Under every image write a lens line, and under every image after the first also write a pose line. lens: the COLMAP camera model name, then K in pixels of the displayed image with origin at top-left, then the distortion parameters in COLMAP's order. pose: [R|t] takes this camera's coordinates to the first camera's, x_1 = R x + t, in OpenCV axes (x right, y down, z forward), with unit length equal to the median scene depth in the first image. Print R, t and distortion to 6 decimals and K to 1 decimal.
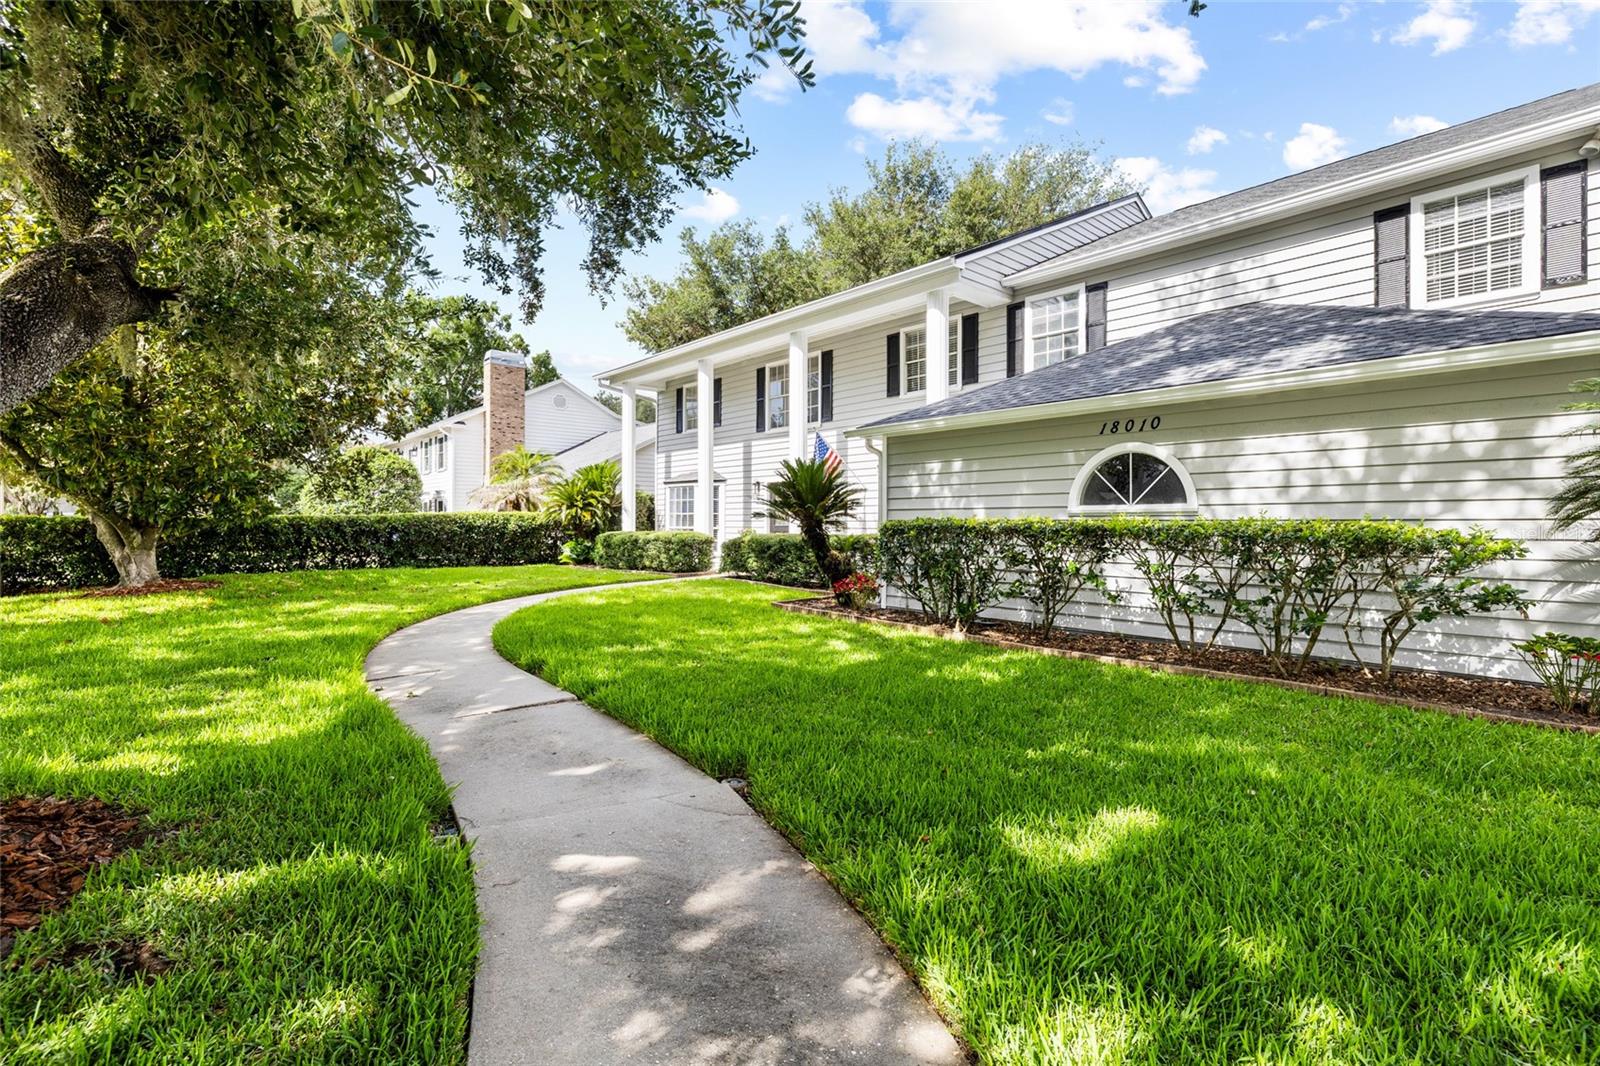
lens RADIAL K [[713.2, 0, 803.0], [0, 713.2, 522.4], [0, 0, 1]] dist [-0.003458, 0.000252]
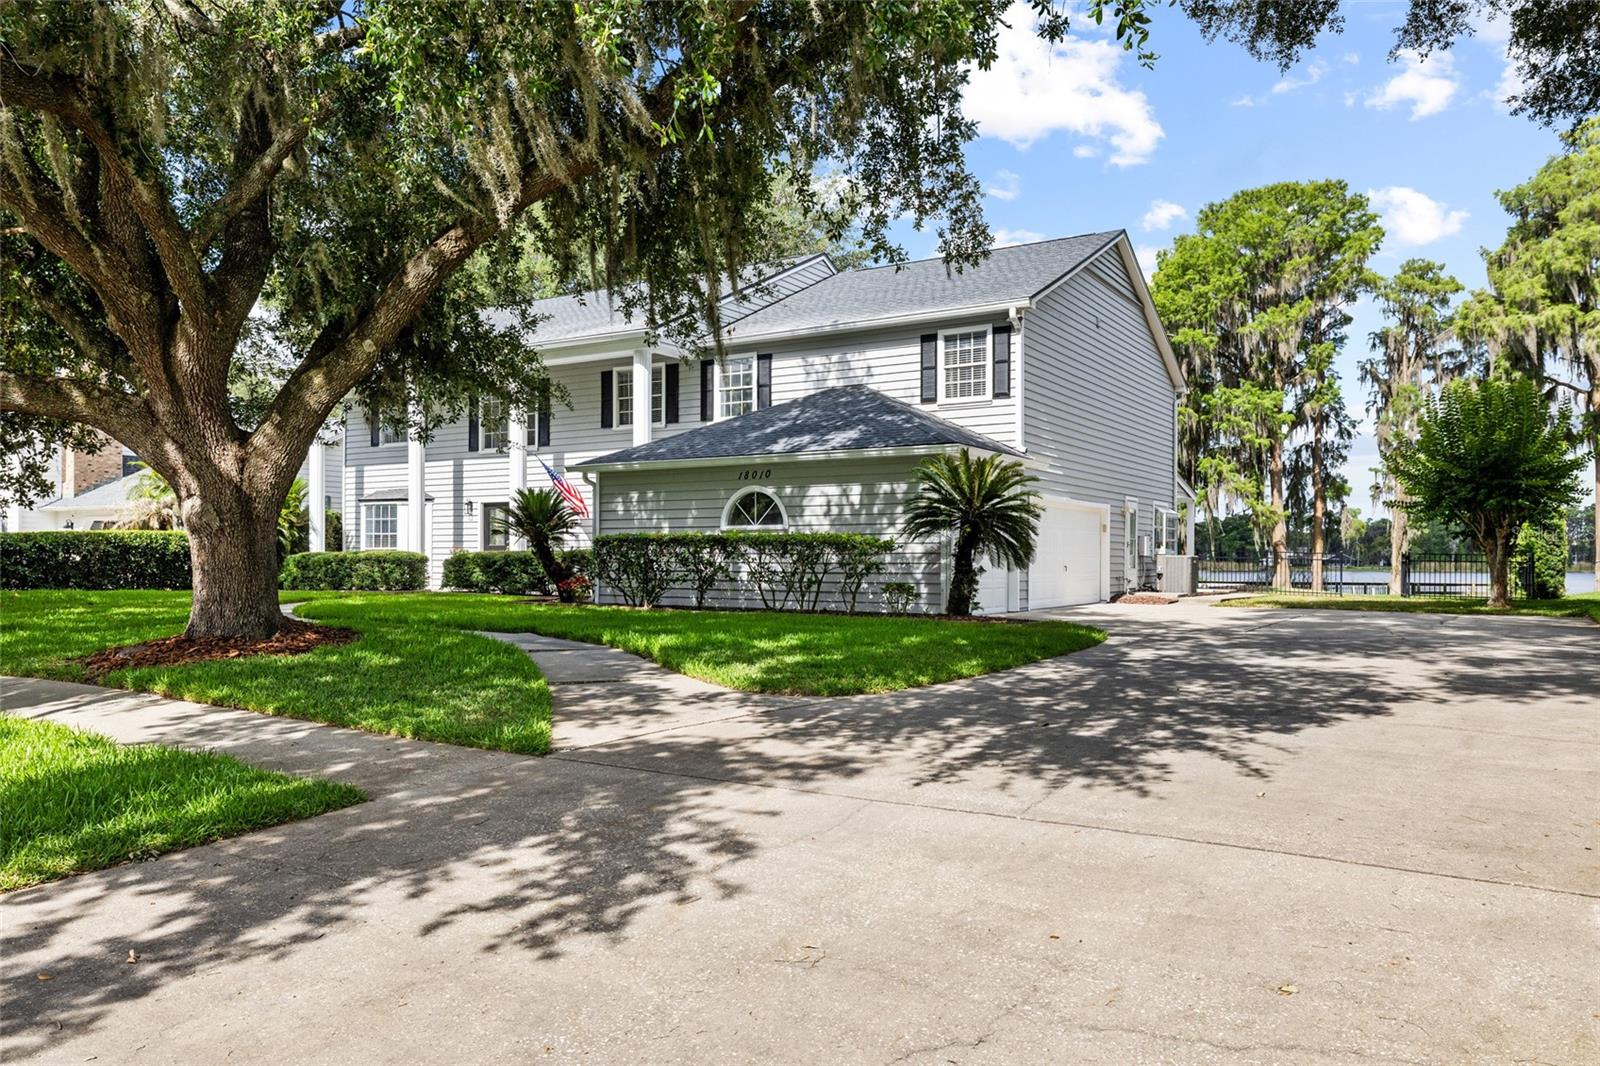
lens RADIAL K [[1098.4, 0, 790.2], [0, 1098.4, 556.7], [0, 0, 1]] dist [-0.003795, -0.003023]
pose [[0.960904, 0.000443, 0.276882, -0.098030], [-0.000275, 1.000000, -0.000646, 0.034100], [-0.276882, 0.000545, 0.960904, -0.980439]]
